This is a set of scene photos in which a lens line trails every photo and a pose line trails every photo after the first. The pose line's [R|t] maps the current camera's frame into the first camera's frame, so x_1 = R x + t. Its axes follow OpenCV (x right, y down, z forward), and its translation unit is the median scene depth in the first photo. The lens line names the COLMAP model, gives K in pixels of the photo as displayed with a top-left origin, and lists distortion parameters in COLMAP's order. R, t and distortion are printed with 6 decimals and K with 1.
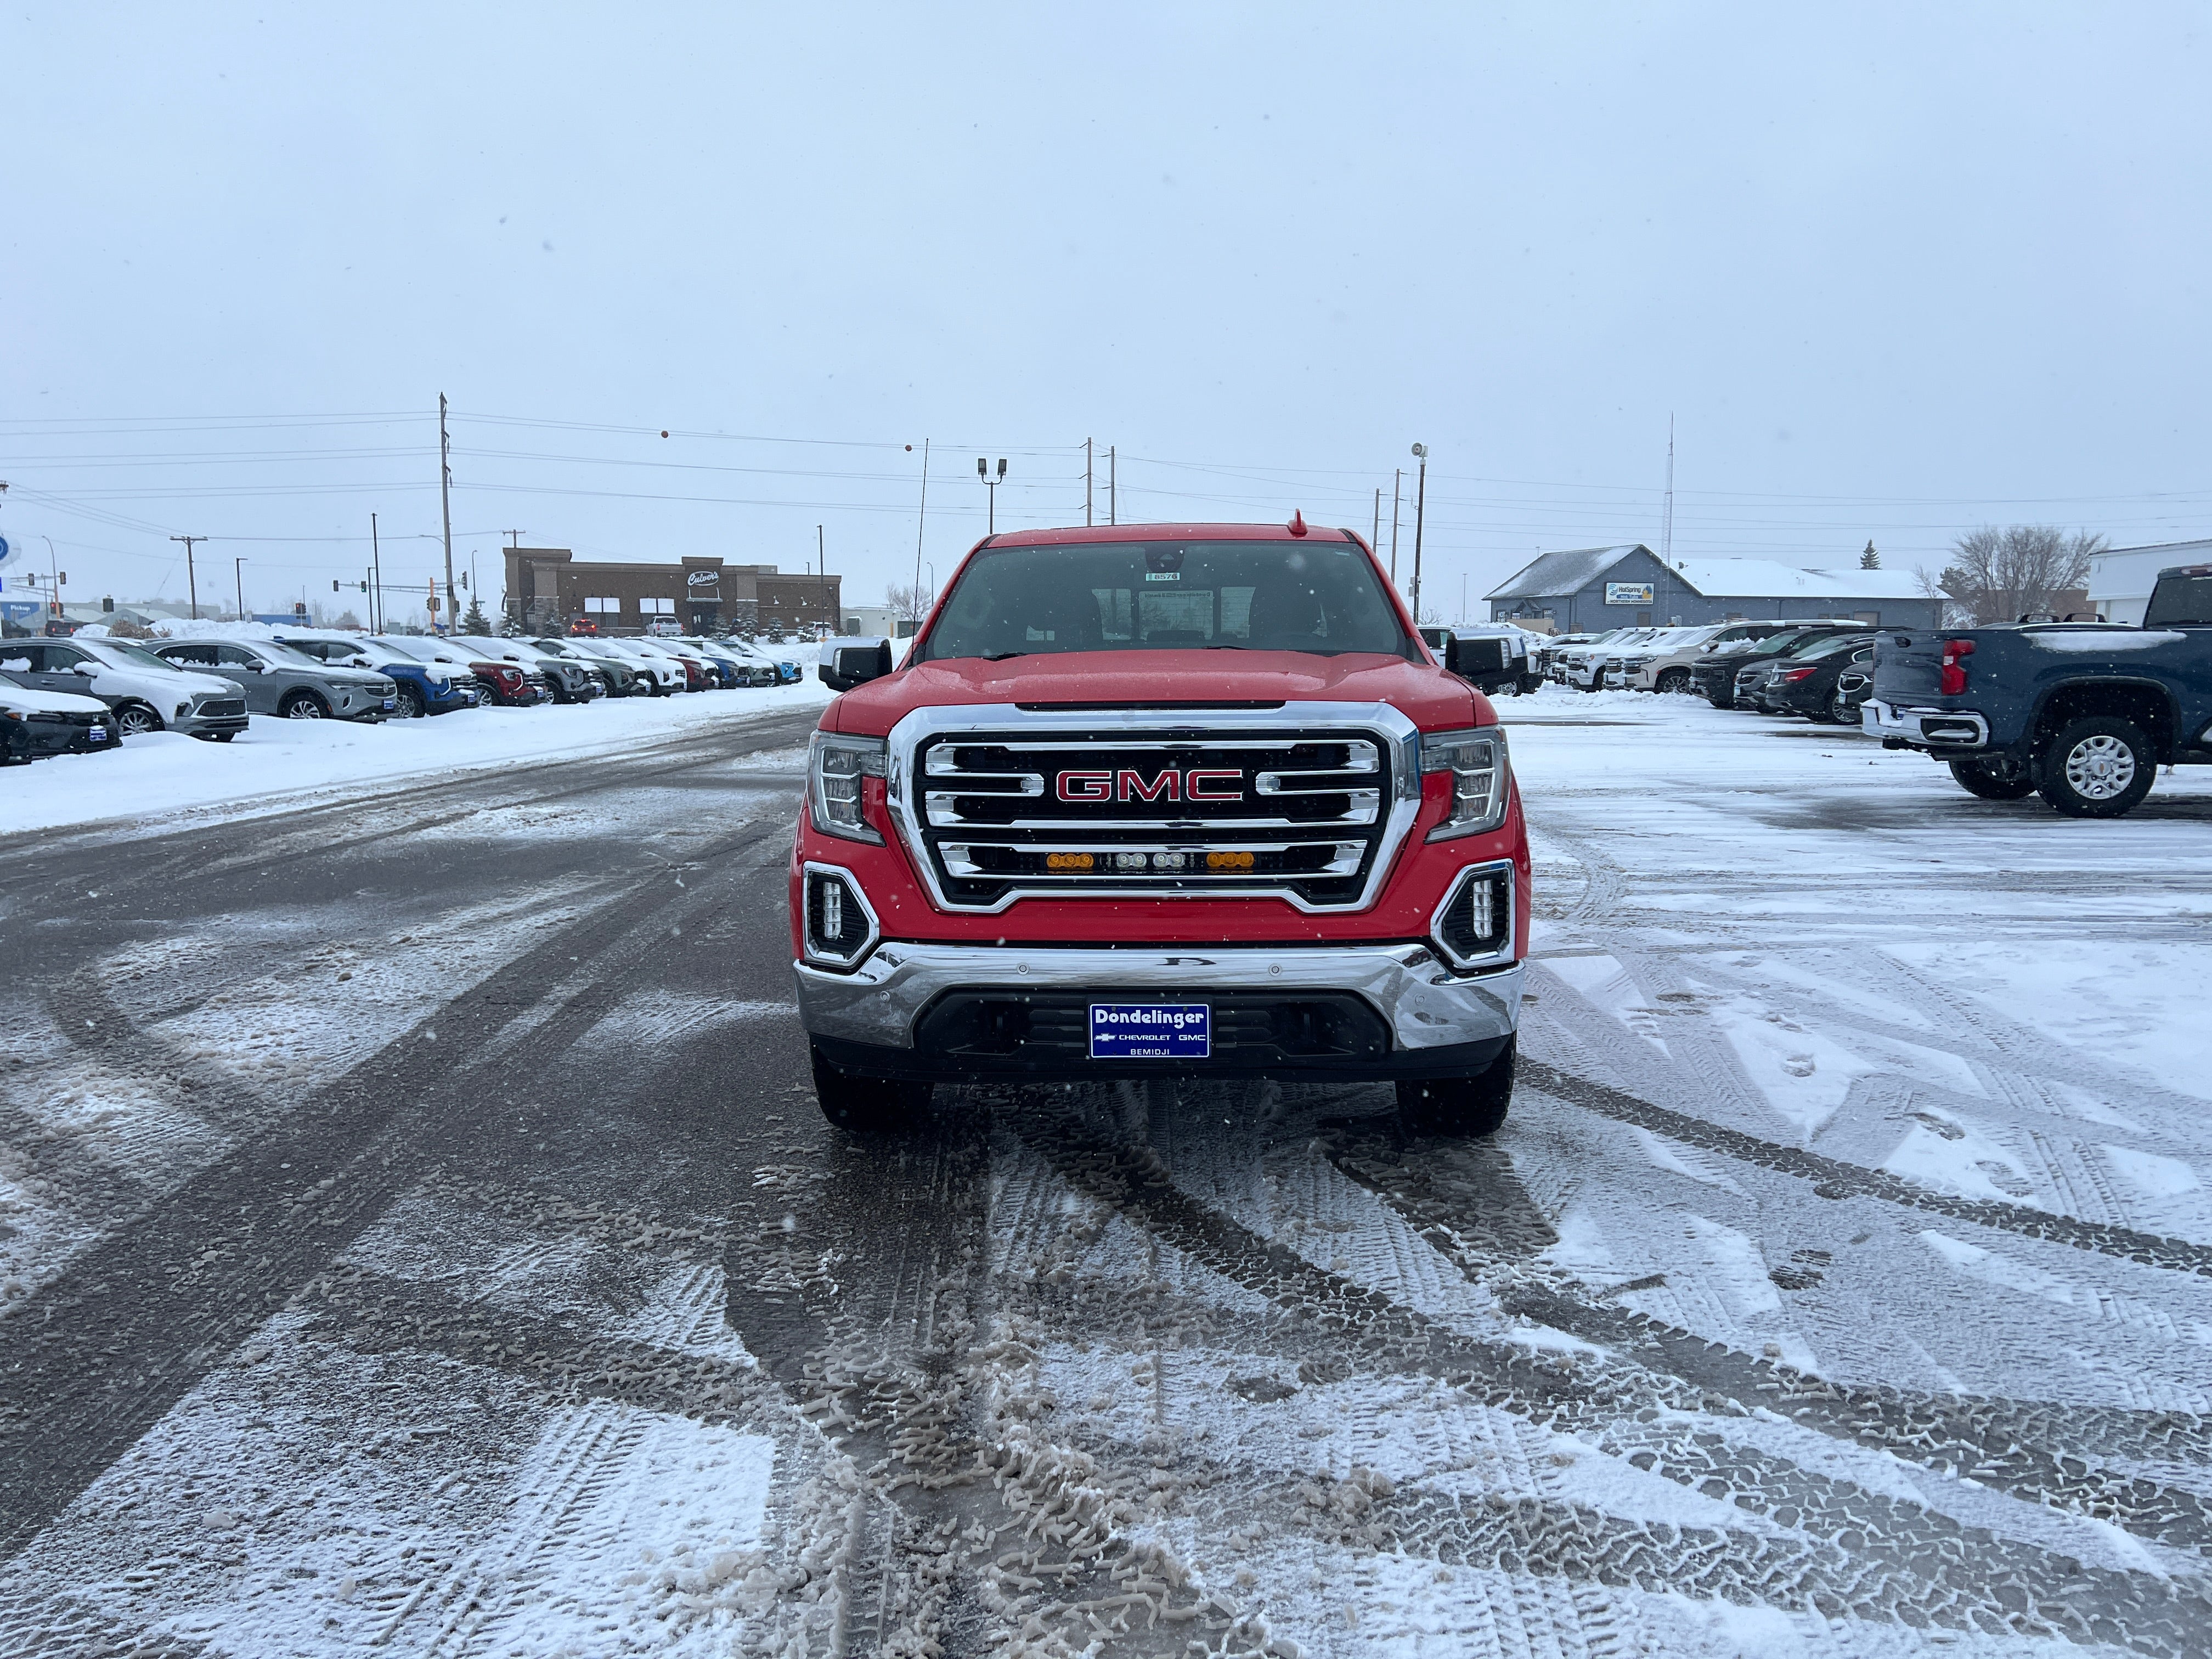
lens RADIAL K [[1659.7, 0, 1113.9], [0, 1659.7, 790.5], [0, 0, 1]] dist [0.060890, -0.068647]
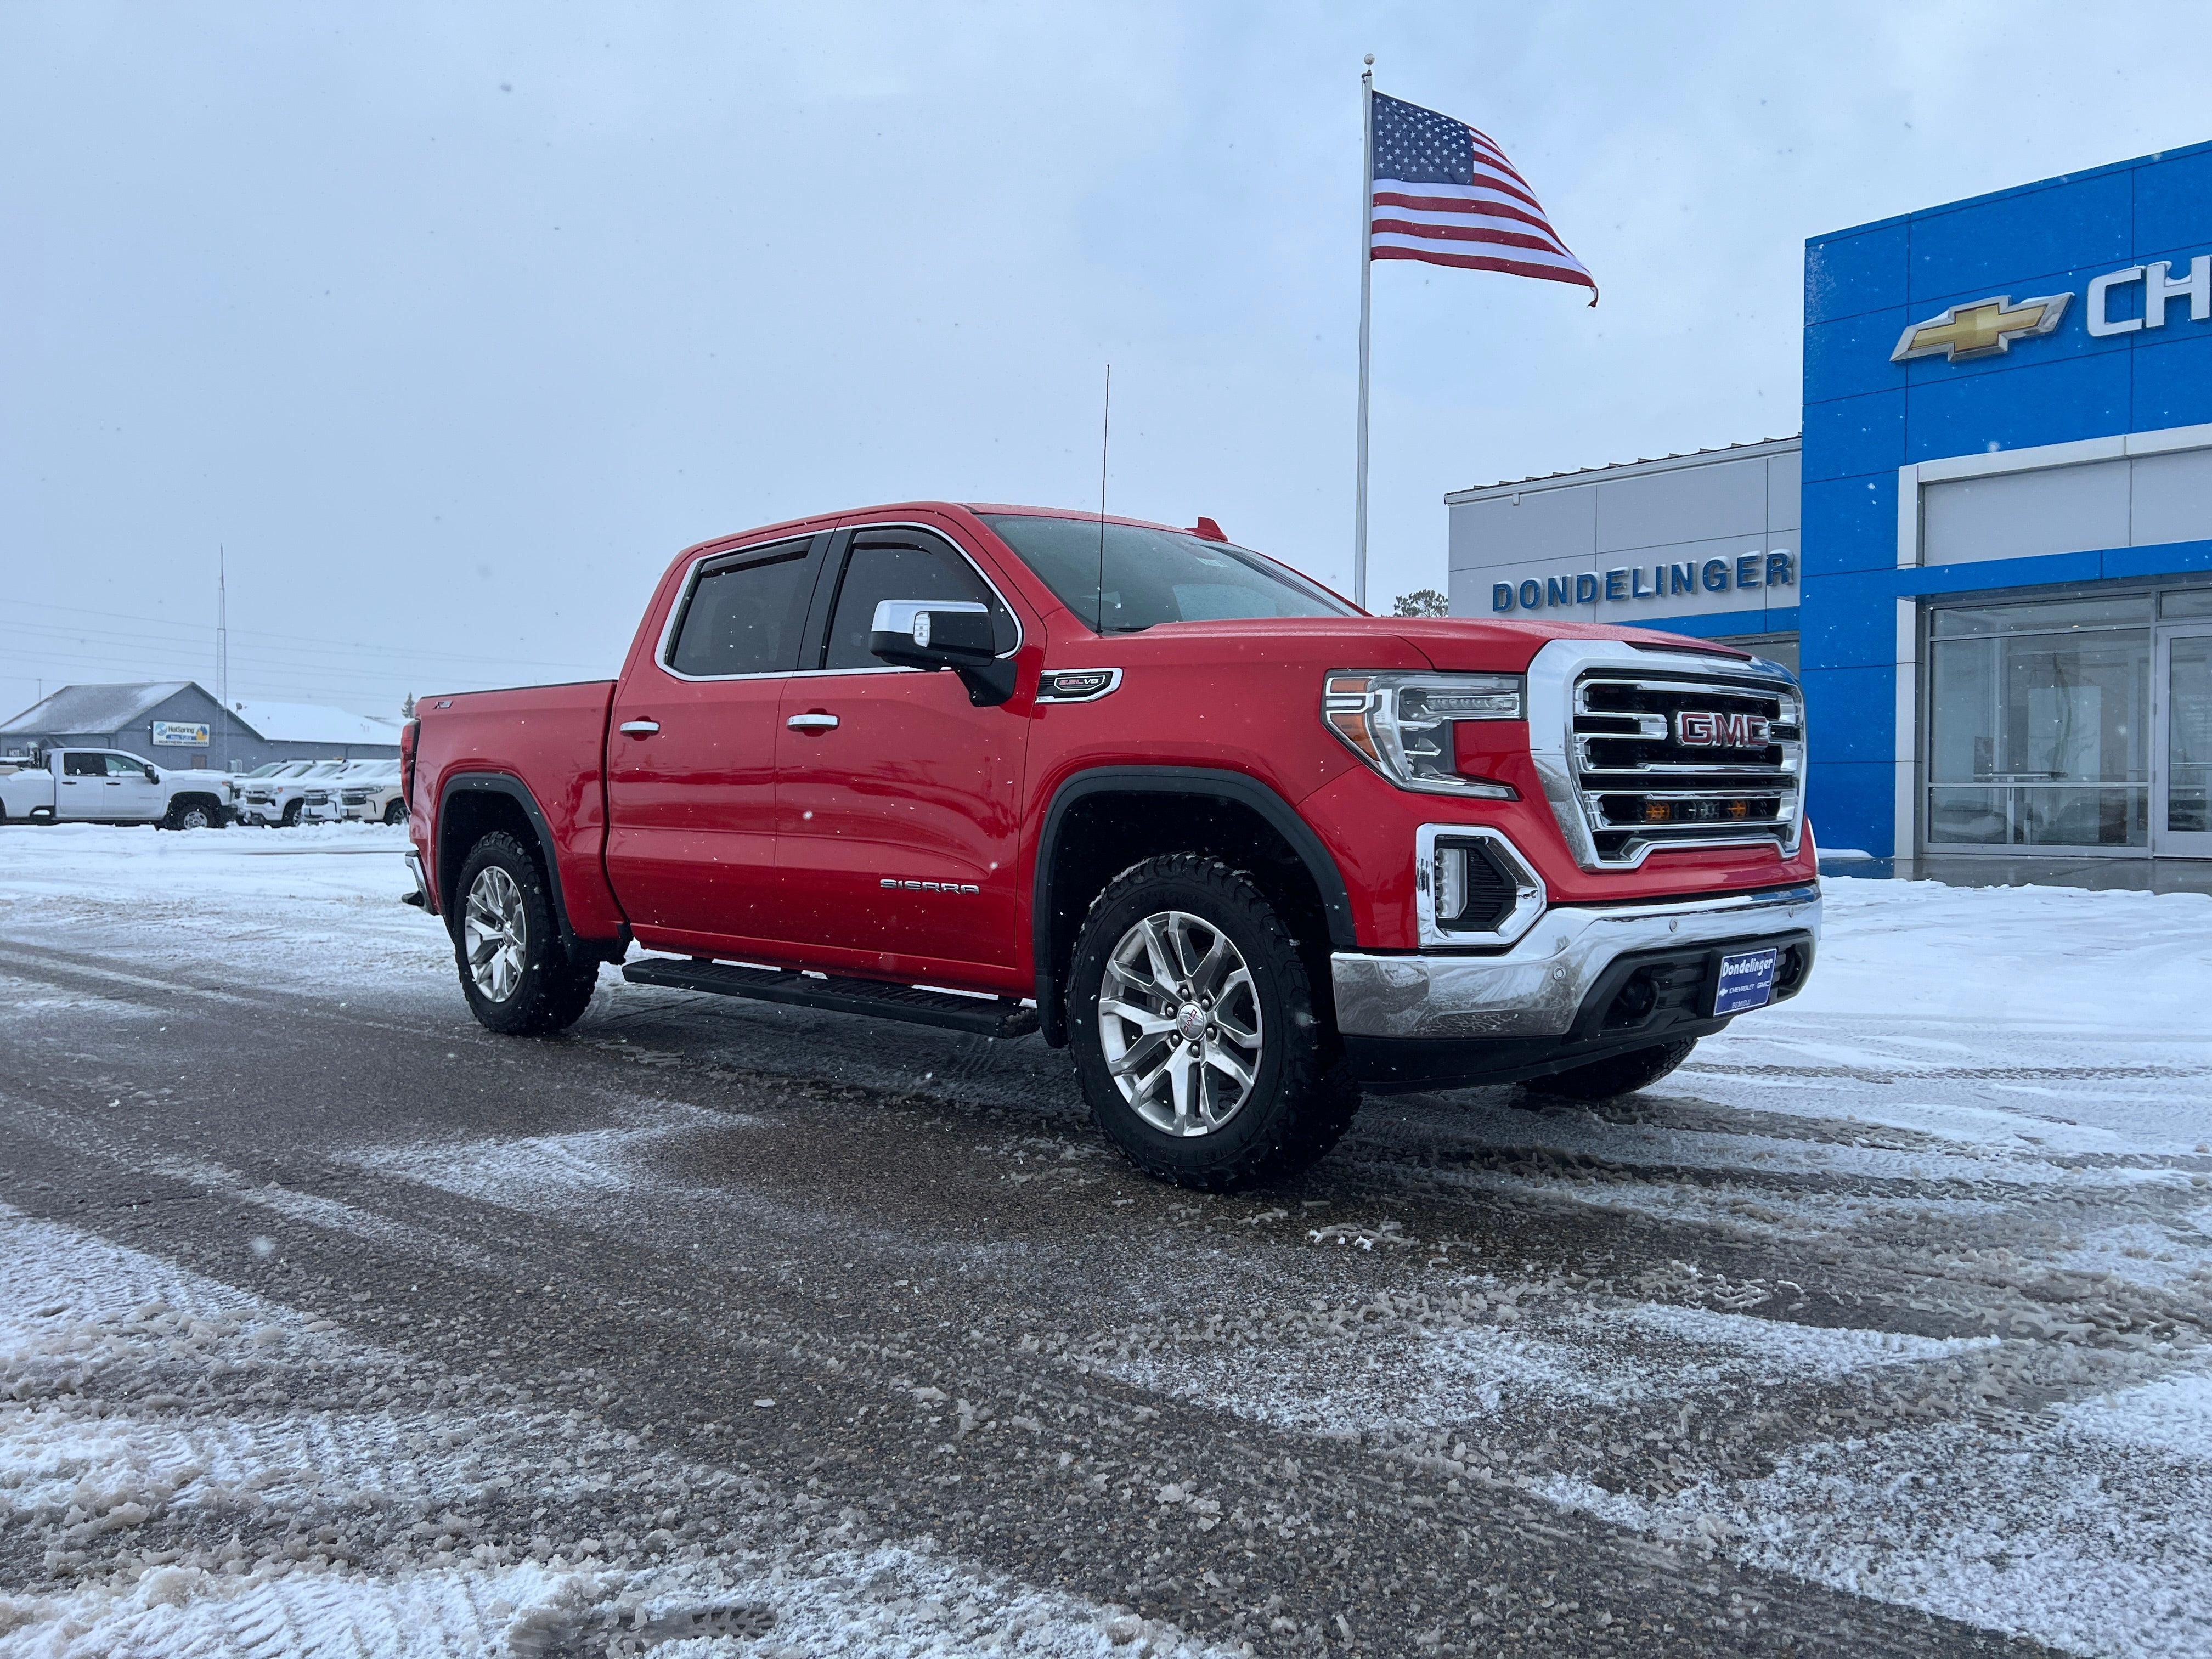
lens RADIAL K [[1659.7, 0, 1103.8], [0, 1659.7, 814.5], [0, 0, 1]] dist [0.060890, -0.068647]
pose [[0.671201, -0.002758, 0.741270, -0.937298], [0.060257, 0.996887, -0.050852, 0.073246], [-0.738822, 0.078799, 0.669278, 0.601377]]
